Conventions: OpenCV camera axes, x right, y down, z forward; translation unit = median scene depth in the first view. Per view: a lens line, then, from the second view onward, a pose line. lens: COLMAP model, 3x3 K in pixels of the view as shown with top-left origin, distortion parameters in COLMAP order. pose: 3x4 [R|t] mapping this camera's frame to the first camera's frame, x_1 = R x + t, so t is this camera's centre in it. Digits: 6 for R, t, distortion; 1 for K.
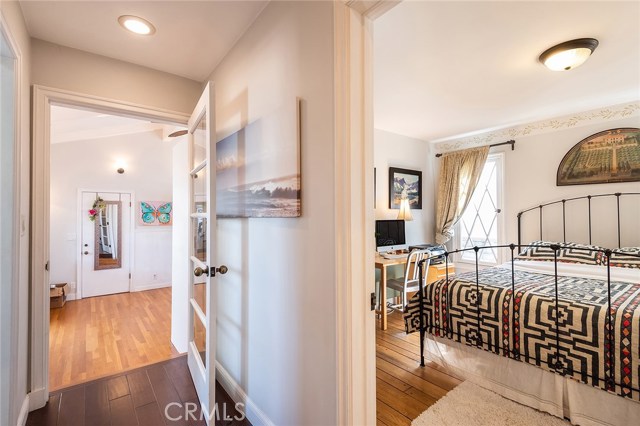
lens RADIAL K [[305.5, 0, 320.0], [0, 305.5, 213.0], [0, 0, 1]] dist [-0.000307, -0.011120]
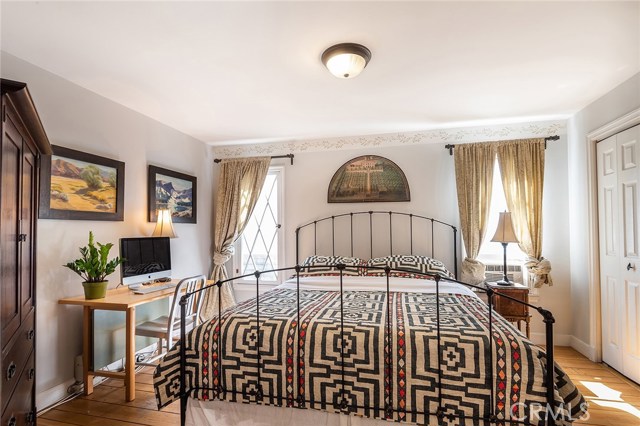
lens RADIAL K [[310.4, 0, 320.9], [0, 310.4, 226.0], [0, 0, 1]] dist [0.071337, 0.000072]
pose [[0.782236, 0.009623, 0.622908, 0.130373], [-0.002313, 0.999919, -0.012542, 0.007111], [-0.622978, 0.008370, 0.782195, 0.251751]]
